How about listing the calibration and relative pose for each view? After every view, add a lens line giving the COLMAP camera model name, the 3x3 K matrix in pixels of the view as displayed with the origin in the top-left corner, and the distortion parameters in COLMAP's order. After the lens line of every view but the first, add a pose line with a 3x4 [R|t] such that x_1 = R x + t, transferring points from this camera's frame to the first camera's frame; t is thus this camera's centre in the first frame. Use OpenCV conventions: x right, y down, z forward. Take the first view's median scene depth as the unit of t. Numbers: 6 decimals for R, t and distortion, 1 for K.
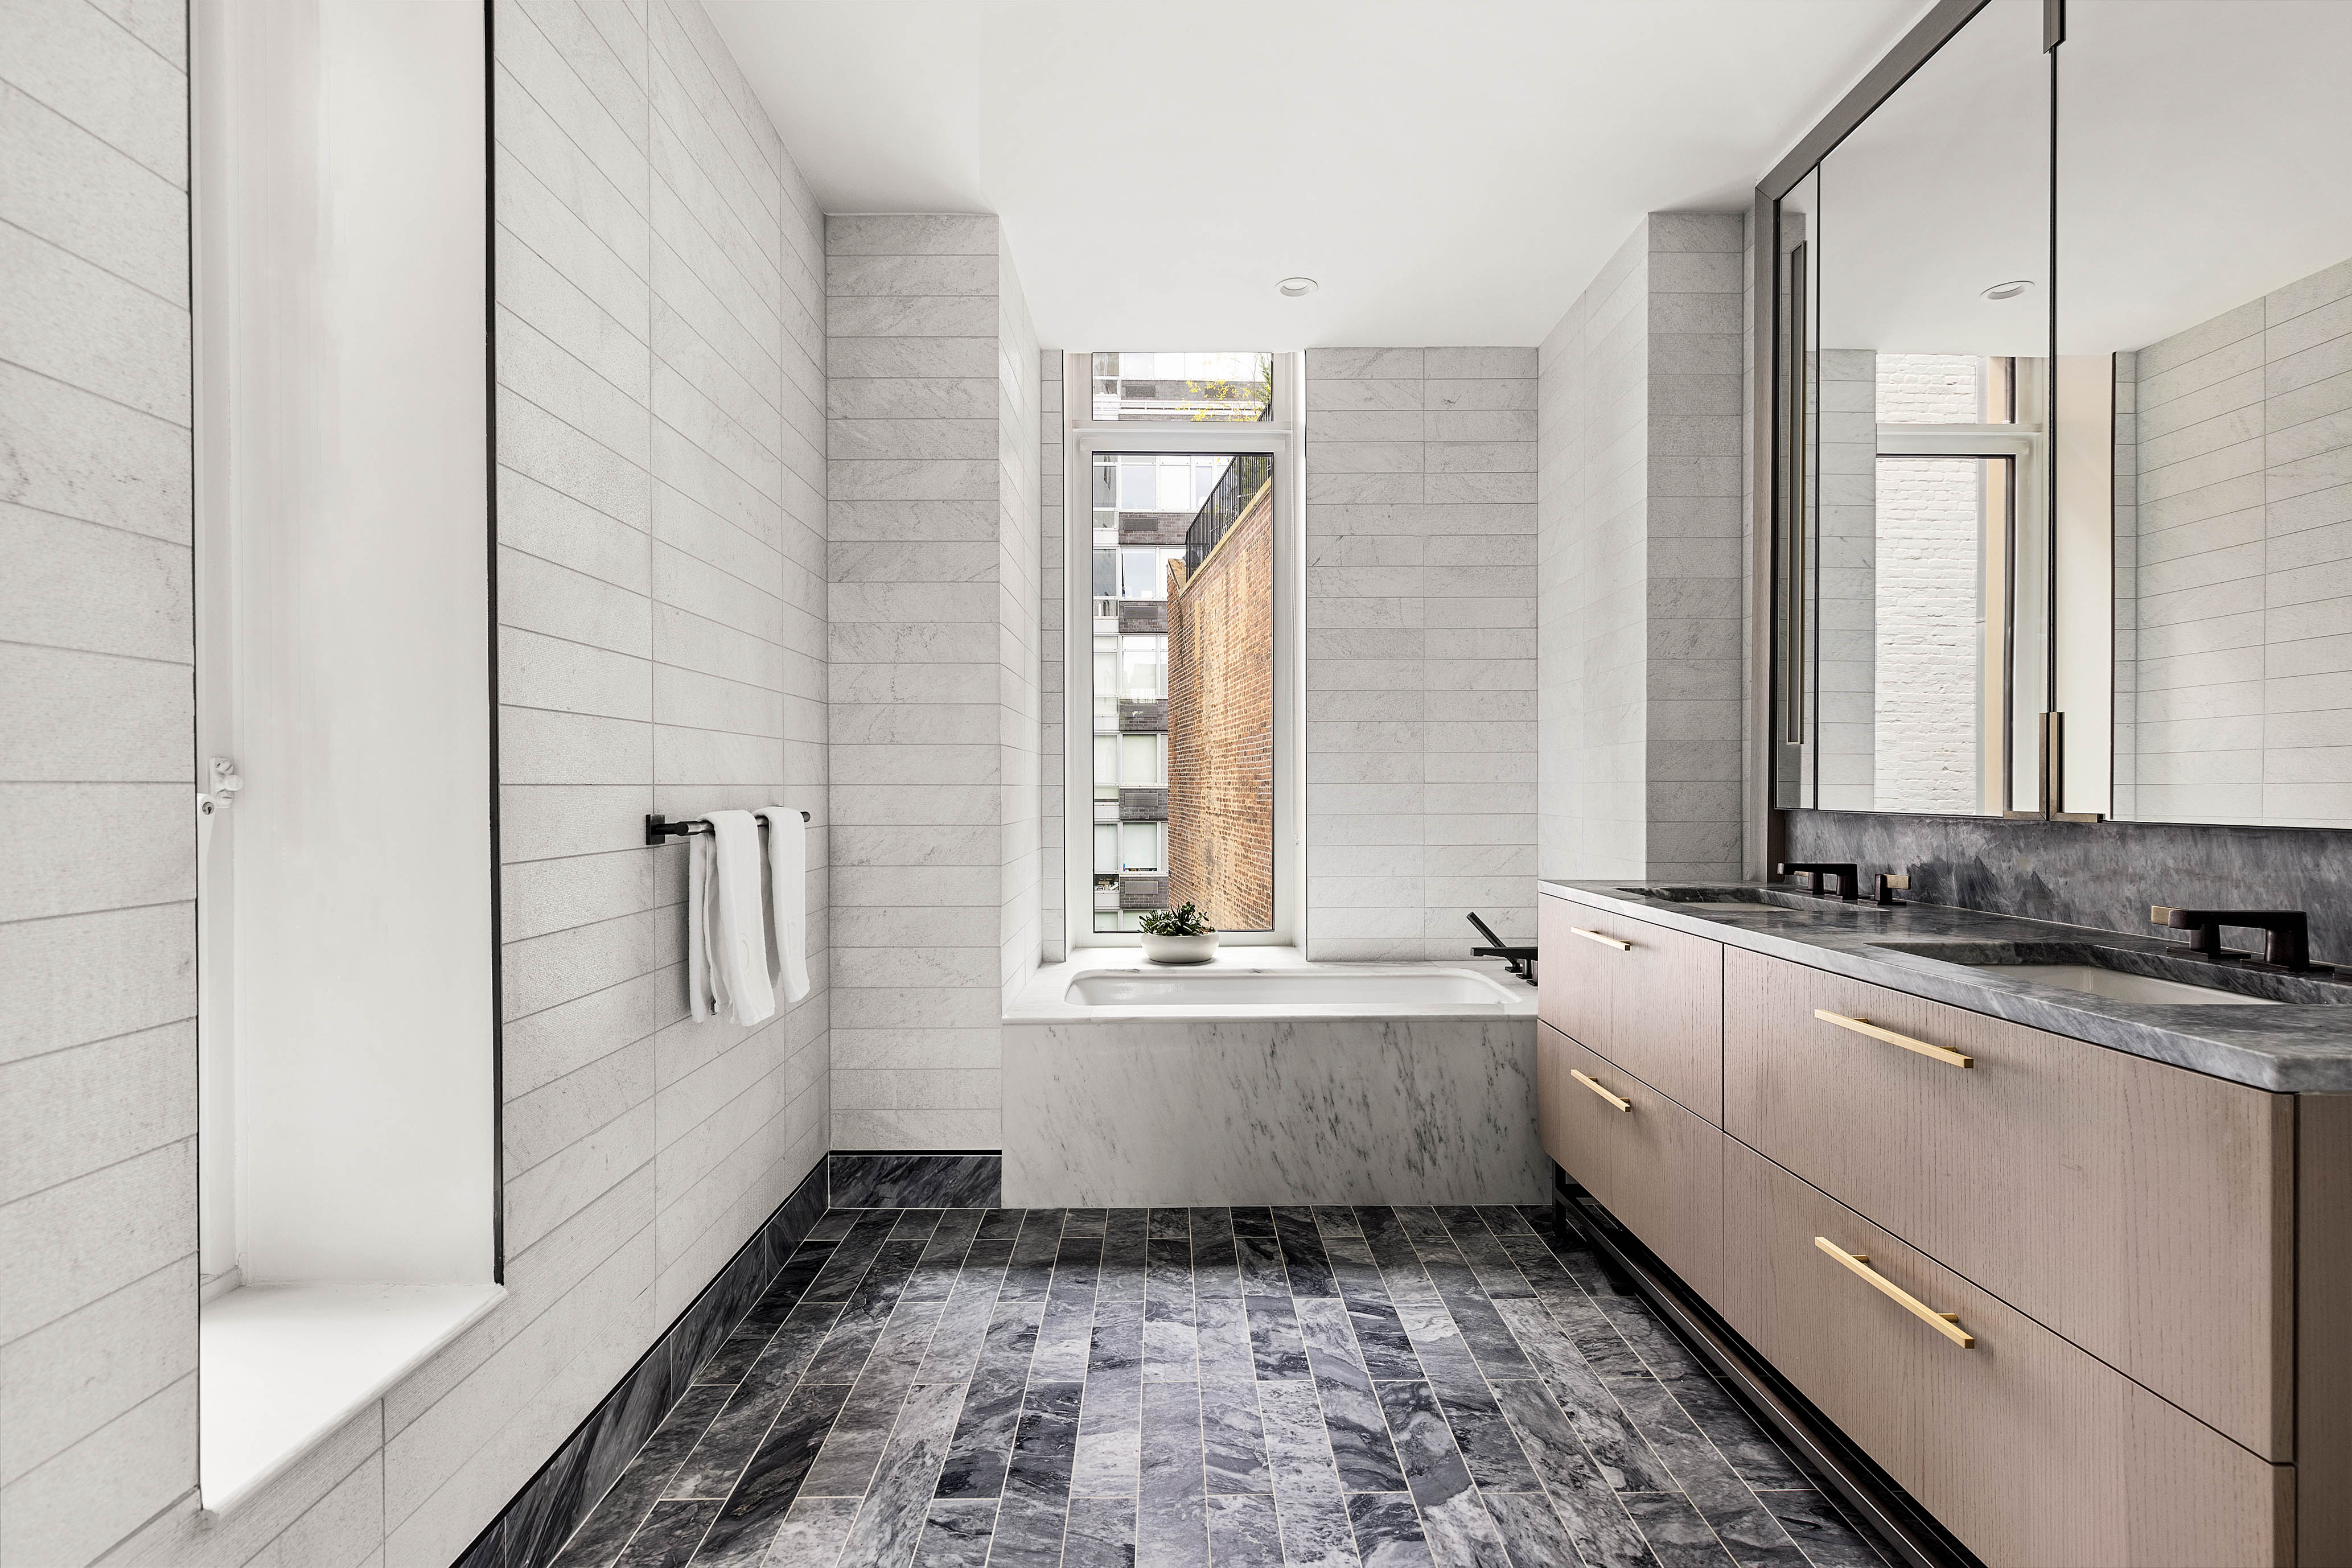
lens RADIAL K [[1082.4, 0, 1179.6], [0, 1082.4, 781.5], [0, 0, 1]] dist [-0.001477, -0.000165]
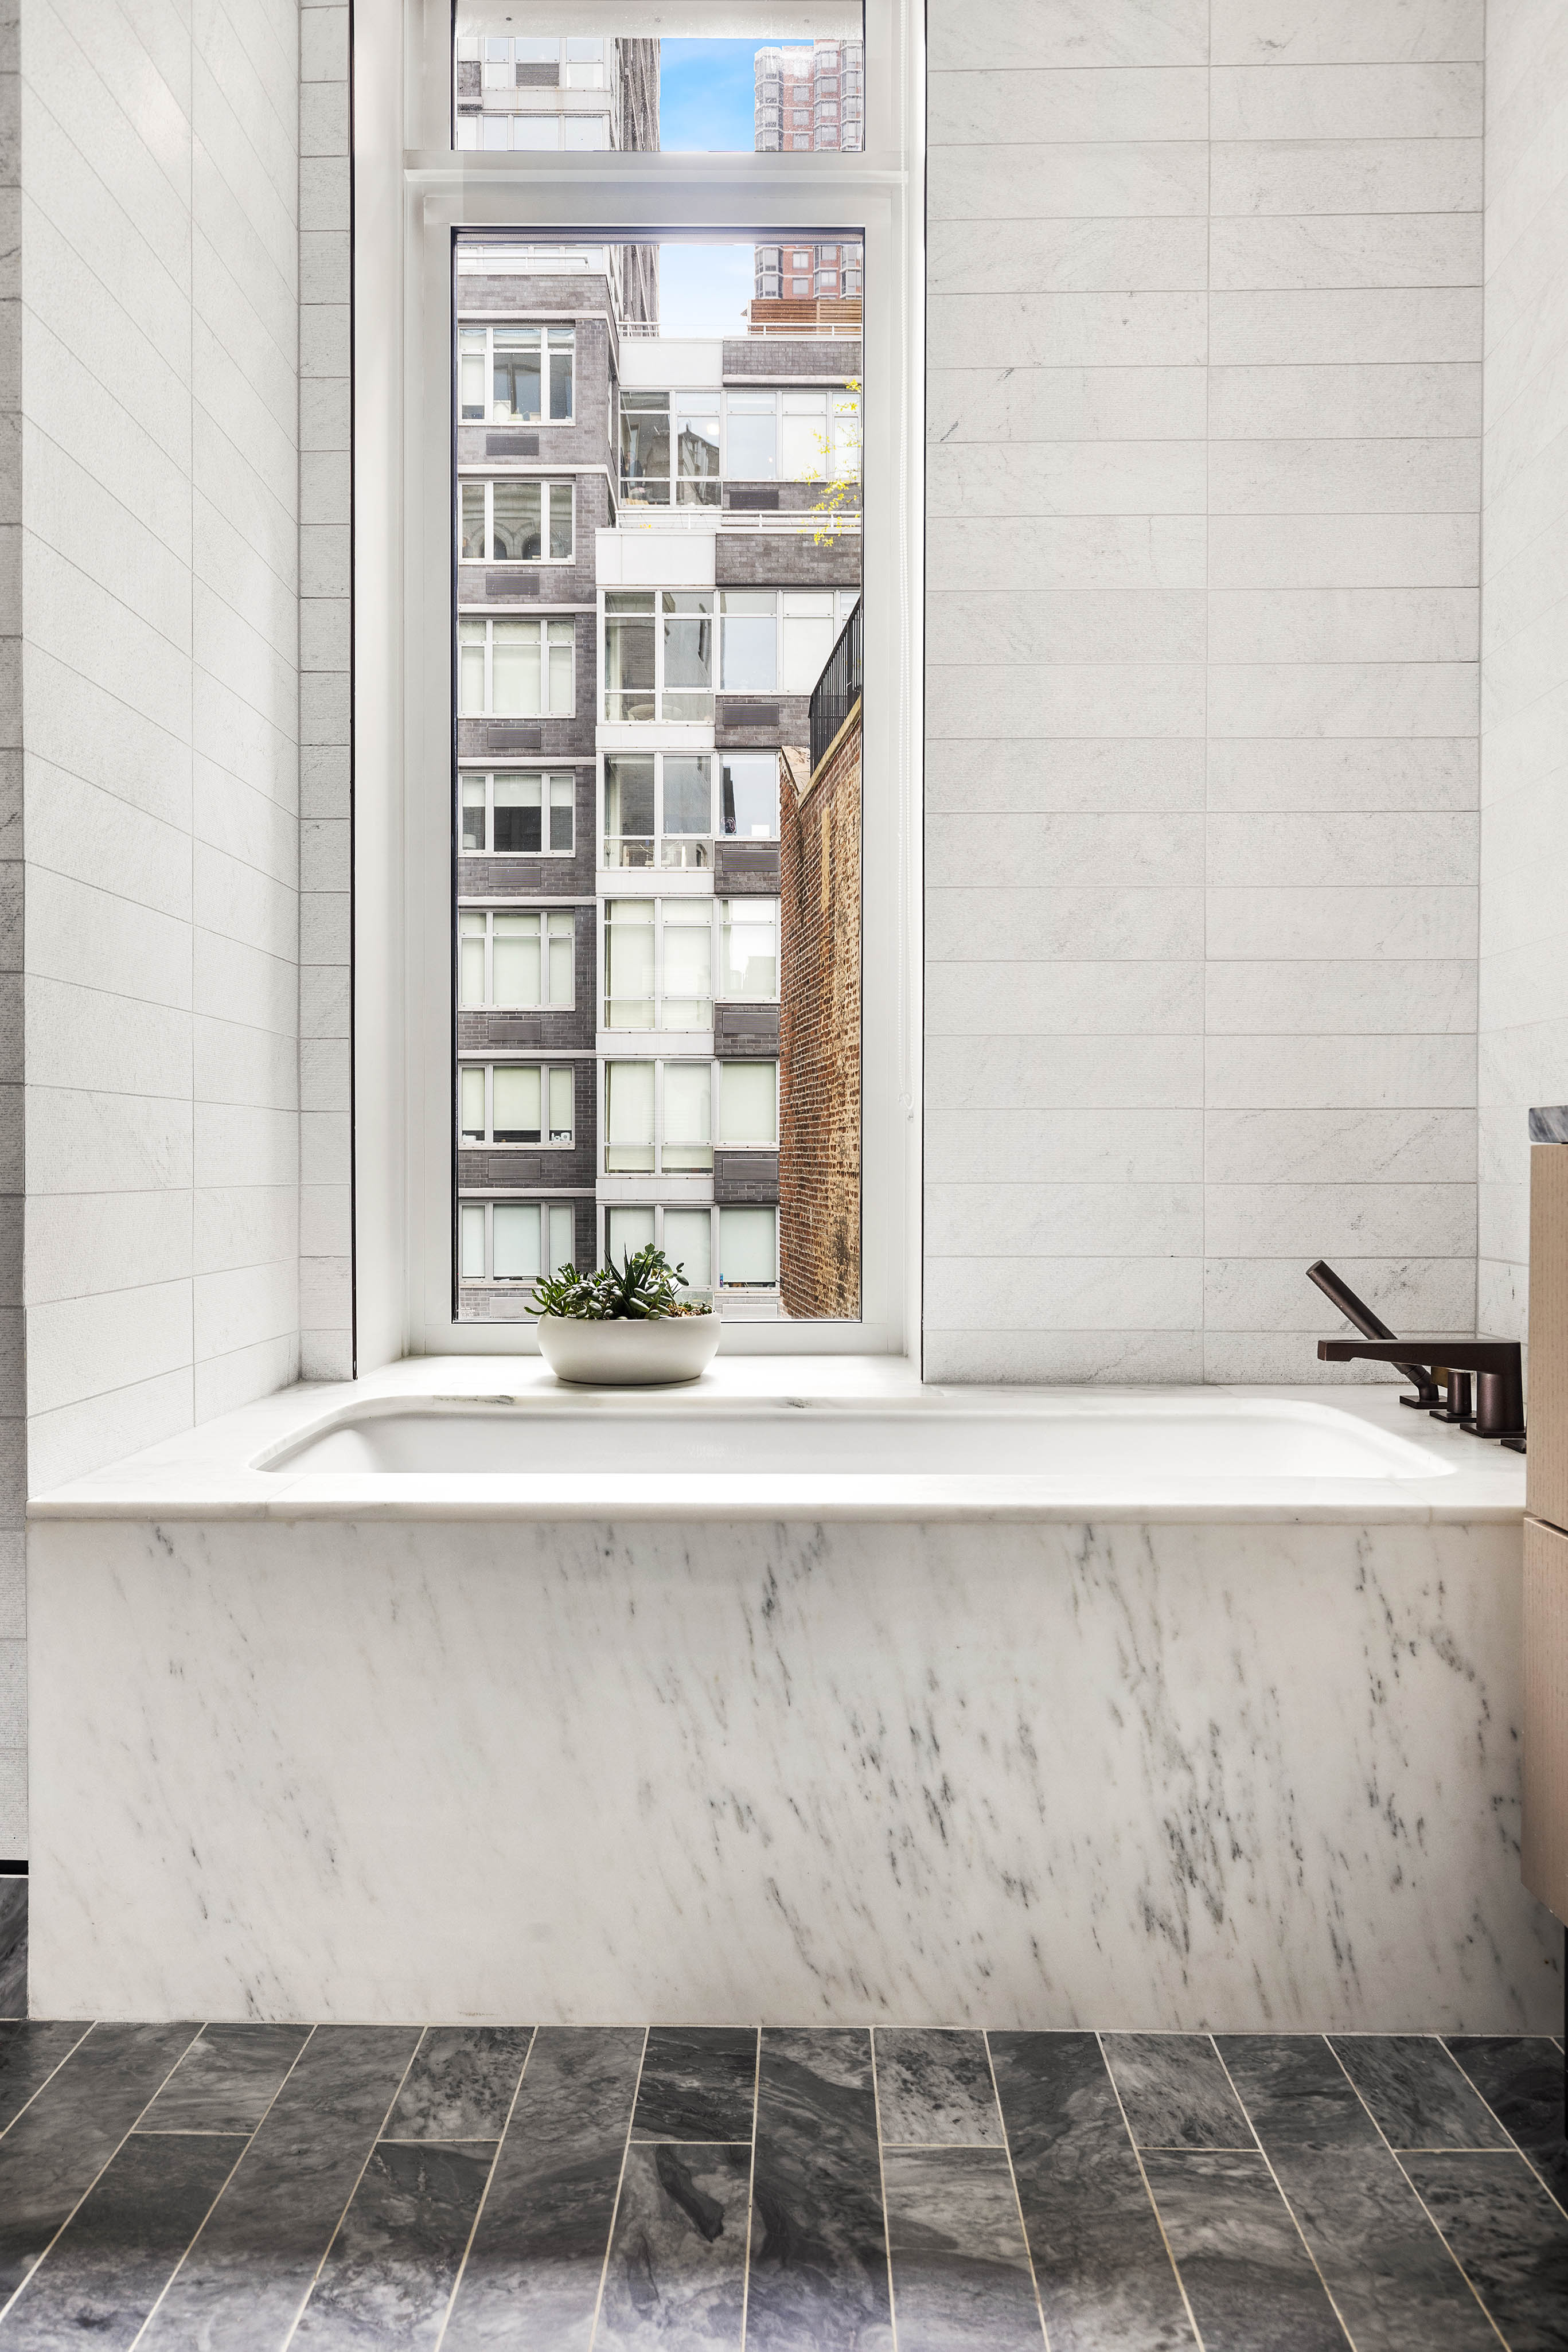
lens RADIAL K [[1699.3, 0, 782.0], [0, 1699.3, 1179.5], [0, 0, 1]] dist [-0.011954, 0.007062]
pose [[0.999545, 0.004507, -0.029834, 0.106316], [-0.004133, 0.999912, 0.012592, 0.101594], [0.029888, -0.012463, 0.999476, 0.436230]]
